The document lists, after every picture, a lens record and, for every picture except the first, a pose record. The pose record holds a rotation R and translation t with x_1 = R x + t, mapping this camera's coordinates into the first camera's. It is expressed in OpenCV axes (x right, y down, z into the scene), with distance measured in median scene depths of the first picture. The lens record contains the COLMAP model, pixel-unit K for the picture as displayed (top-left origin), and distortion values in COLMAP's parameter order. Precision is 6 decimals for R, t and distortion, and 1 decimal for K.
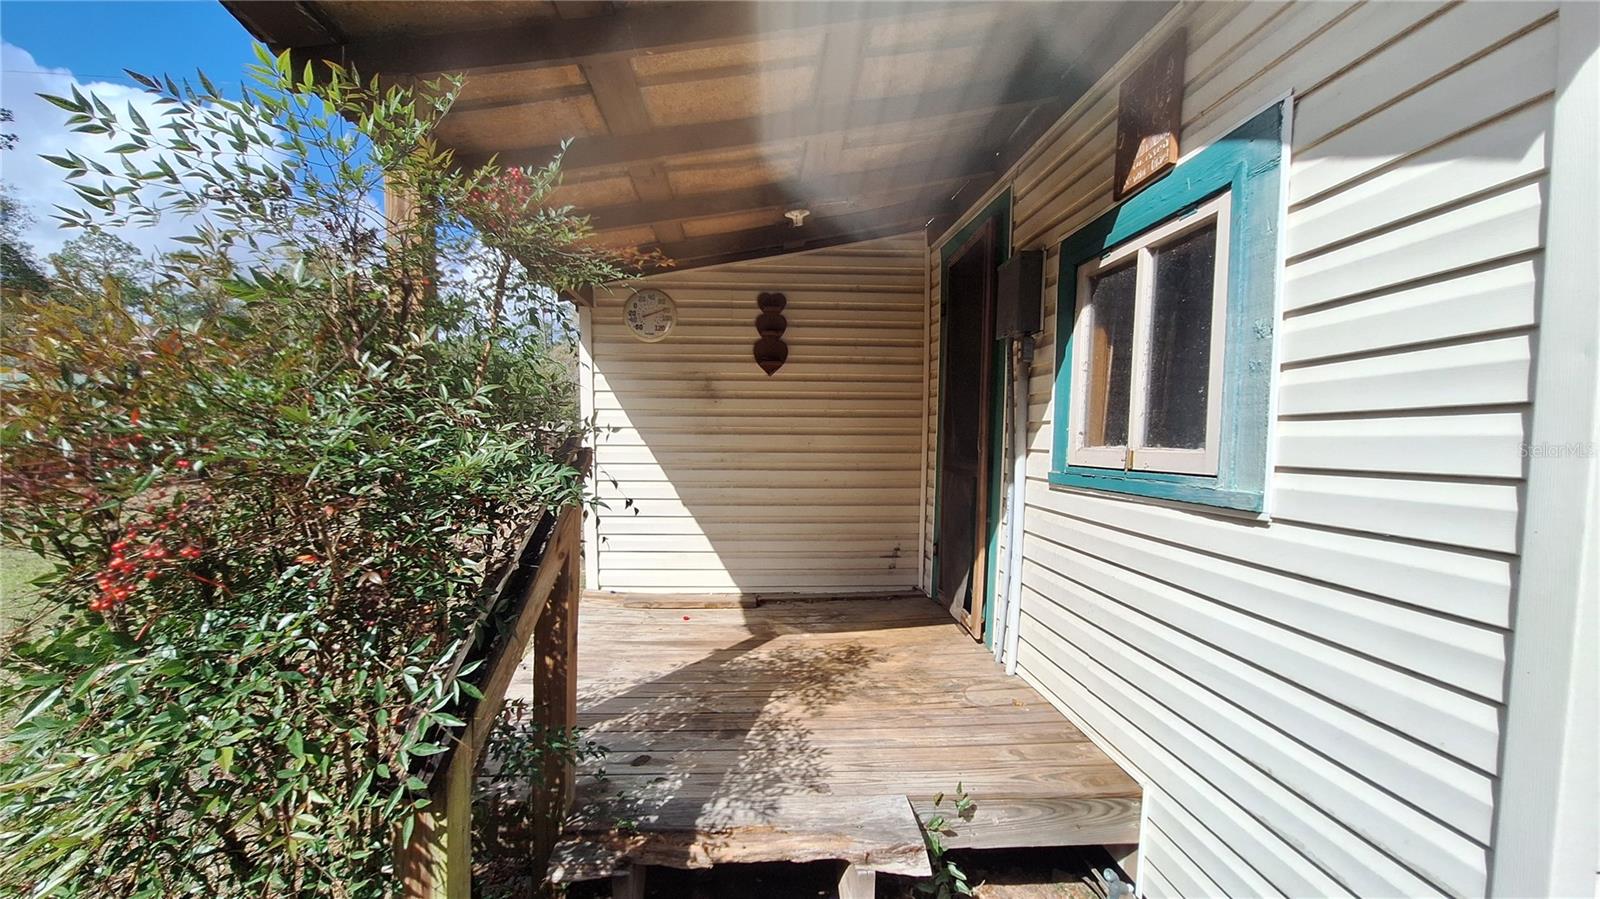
lens RADIAL K [[631.9, 0, 787.3], [0, 631.9, 453.9], [0, 0, 1]] dist [-0.002521, 0.000501]
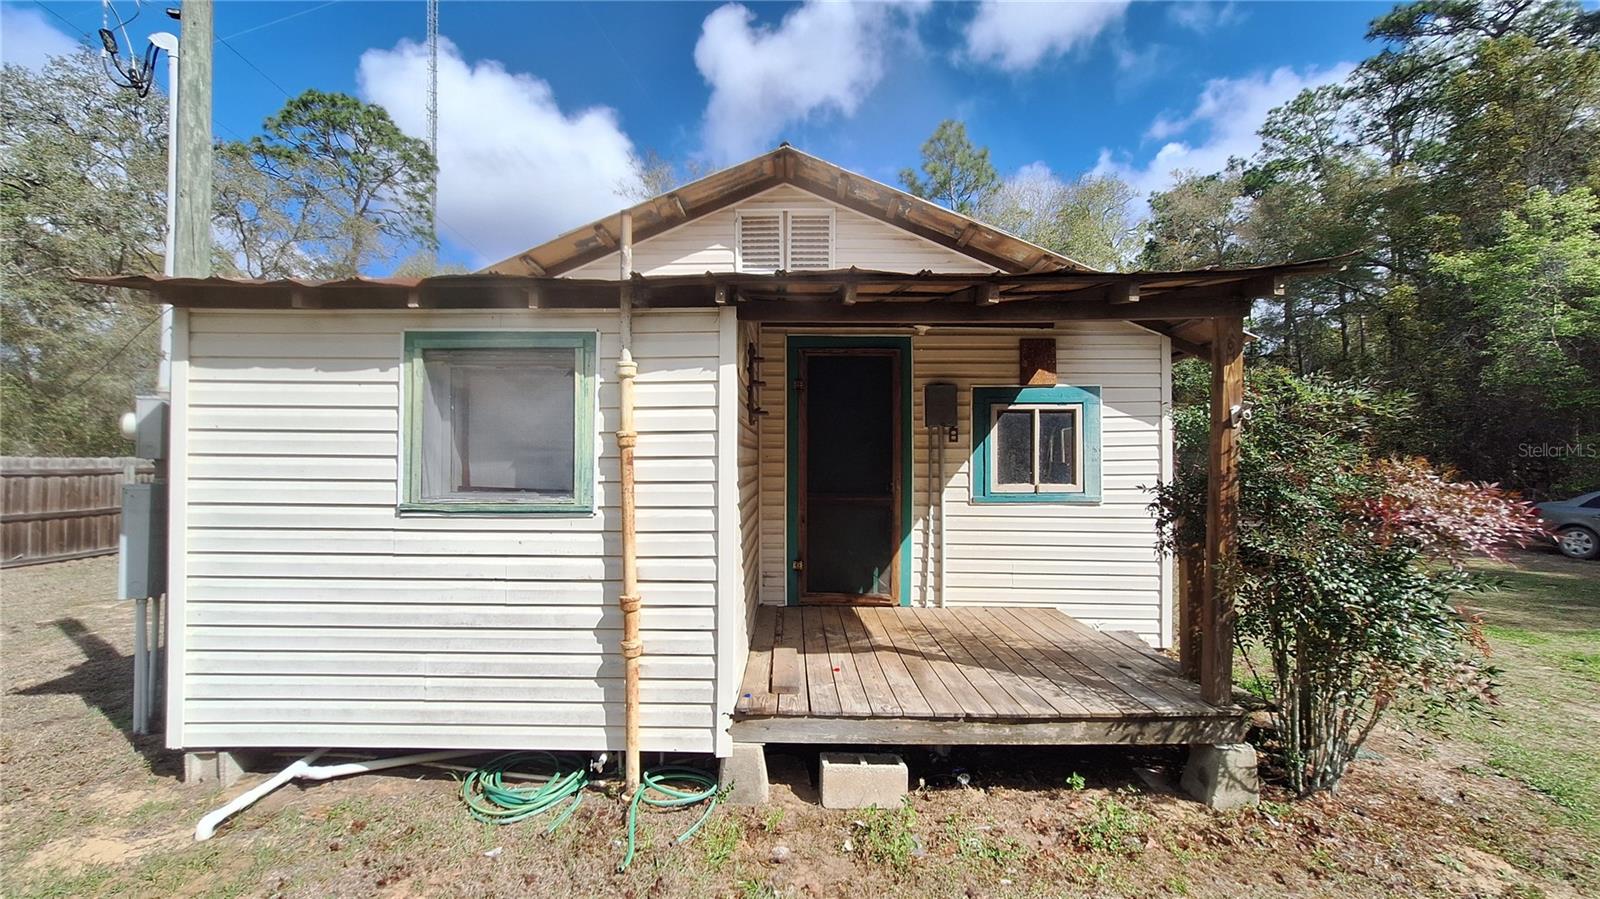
lens RADIAL K [[631.9, 0, 784.3], [0, 631.9, 457.1], [0, 0, 1]] dist [-0.002521, 0.000501]
pose [[0.079151, 0.009211, 0.996820, -2.153849], [0.024882, 0.999628, -0.011213, -0.119456], [-0.996552, 0.025691, 0.078892, 1.846183]]
